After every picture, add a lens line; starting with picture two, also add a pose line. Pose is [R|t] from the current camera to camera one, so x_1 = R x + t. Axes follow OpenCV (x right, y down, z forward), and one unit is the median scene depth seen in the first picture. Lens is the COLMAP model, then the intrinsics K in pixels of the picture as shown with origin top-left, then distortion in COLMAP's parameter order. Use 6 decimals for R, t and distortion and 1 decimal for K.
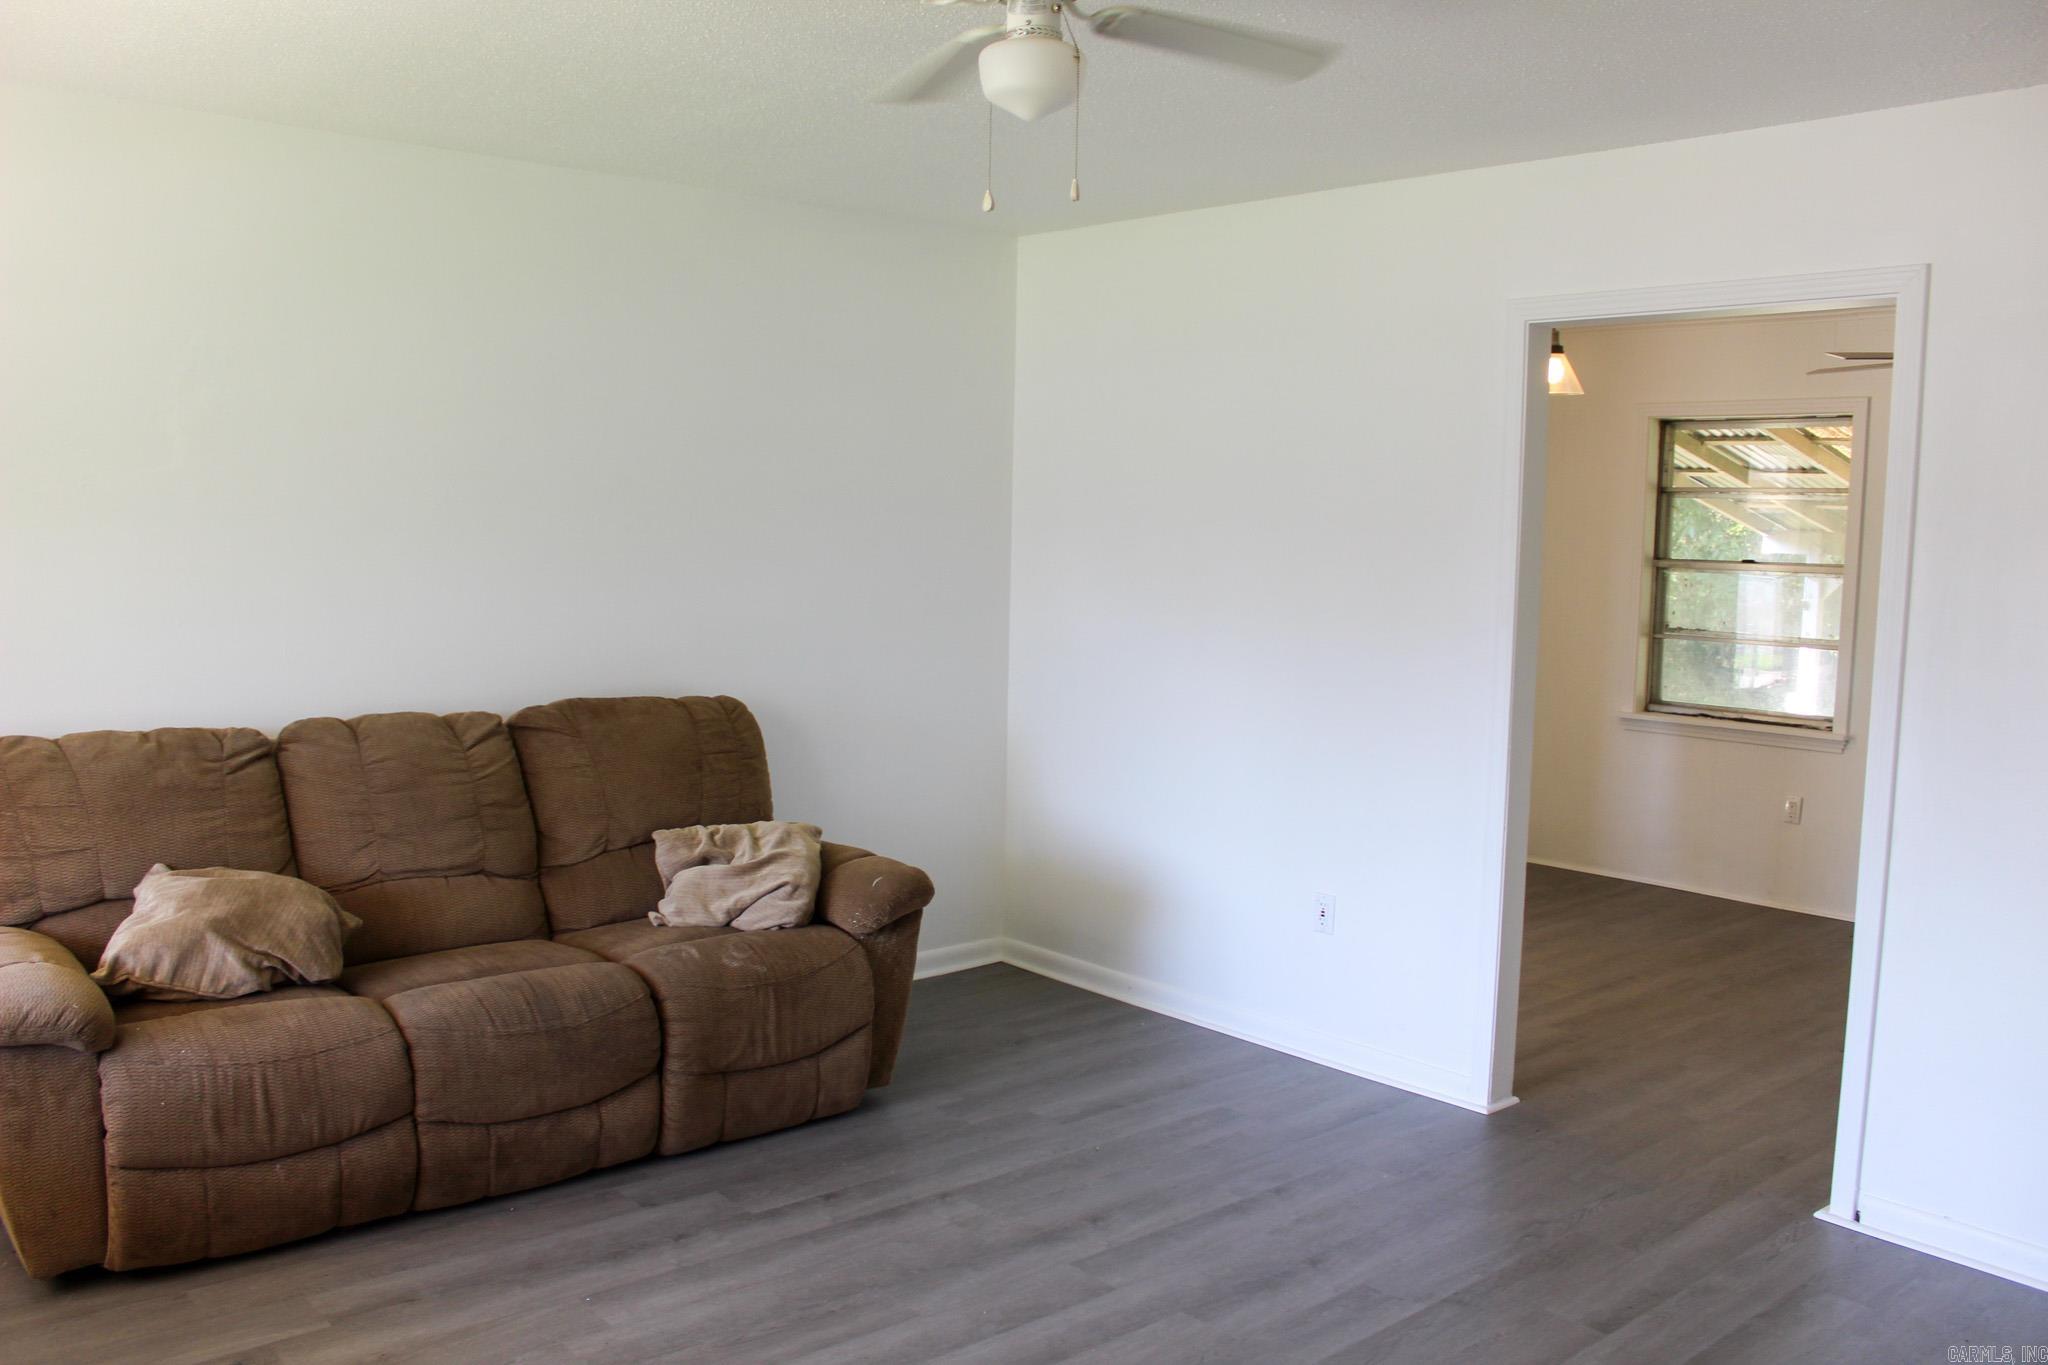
lens RADIAL K [[1681.7, 0, 1024.0], [0, 1681.7, 682.5], [0, 0, 1]] dist [-0.075673, -0.080566]
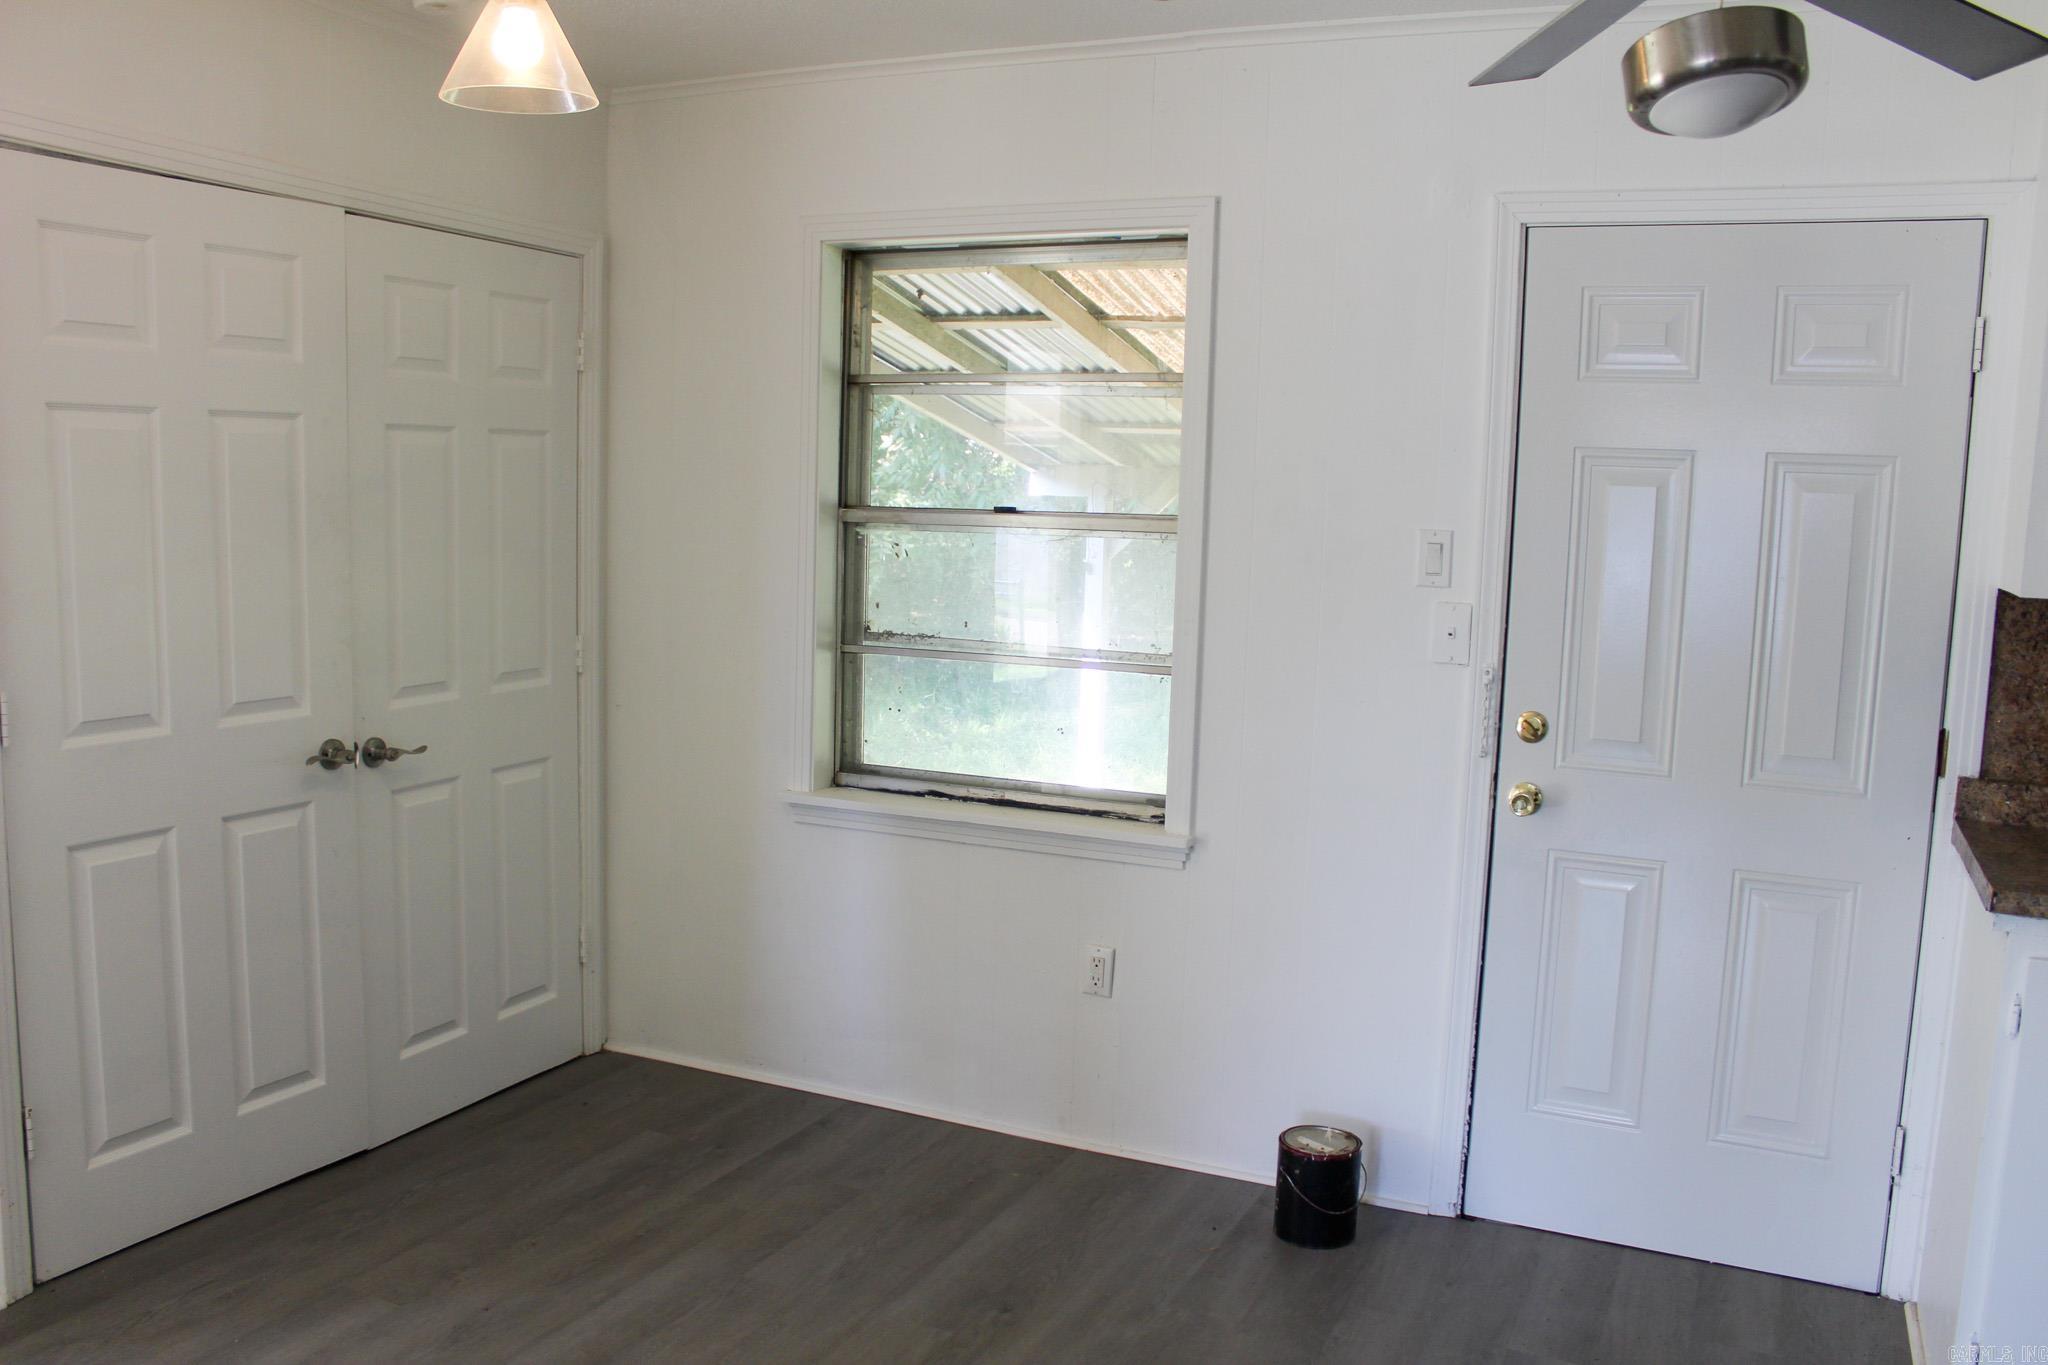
lens RADIAL K [[1649.6, 0, 1024.0], [0, 1649.6, 682.5], [0, 0, 1]] dist [-0.069242, -0.001692]
pose [[0.914858, -0.045512, 0.401203, 0.216129], [0.031708, 0.998657, 0.040984, -0.037274], [-0.402530, -0.024773, 0.915072, 0.481108]]
